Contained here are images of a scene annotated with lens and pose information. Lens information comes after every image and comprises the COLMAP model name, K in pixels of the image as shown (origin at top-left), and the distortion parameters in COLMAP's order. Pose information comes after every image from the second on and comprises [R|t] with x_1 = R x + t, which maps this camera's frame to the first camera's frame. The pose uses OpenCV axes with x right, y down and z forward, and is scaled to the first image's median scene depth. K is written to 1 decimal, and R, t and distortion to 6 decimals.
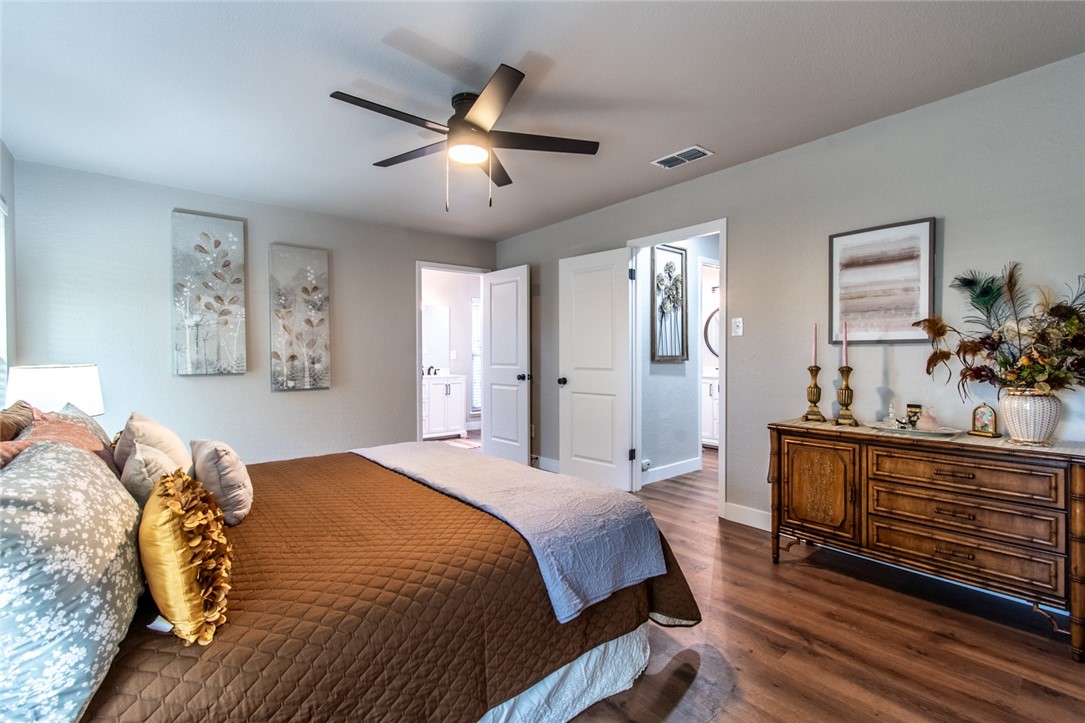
lens RADIAL K [[484.8, 0, 539.6], [0, 484.8, 362.1], [0, 0, 1]] dist [0.000520, -0.000741]
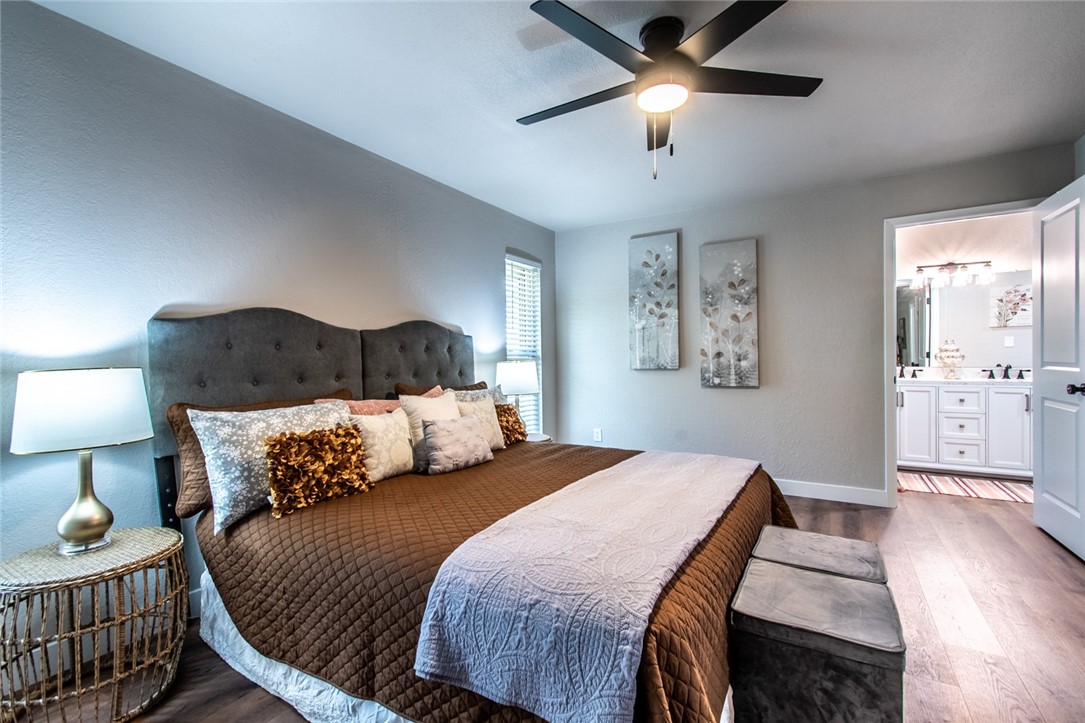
lens RADIAL K [[484.8, 0, 538.0], [0, 484.8, 363.6], [0, 0, 1]] dist [0.000520, -0.000741]
pose [[0.325883, 0.012820, -0.945323, 0.339477], [-0.000024, 0.999908, 0.013552, -0.004491], [0.945410, -0.004394, 0.325853, 0.345161]]
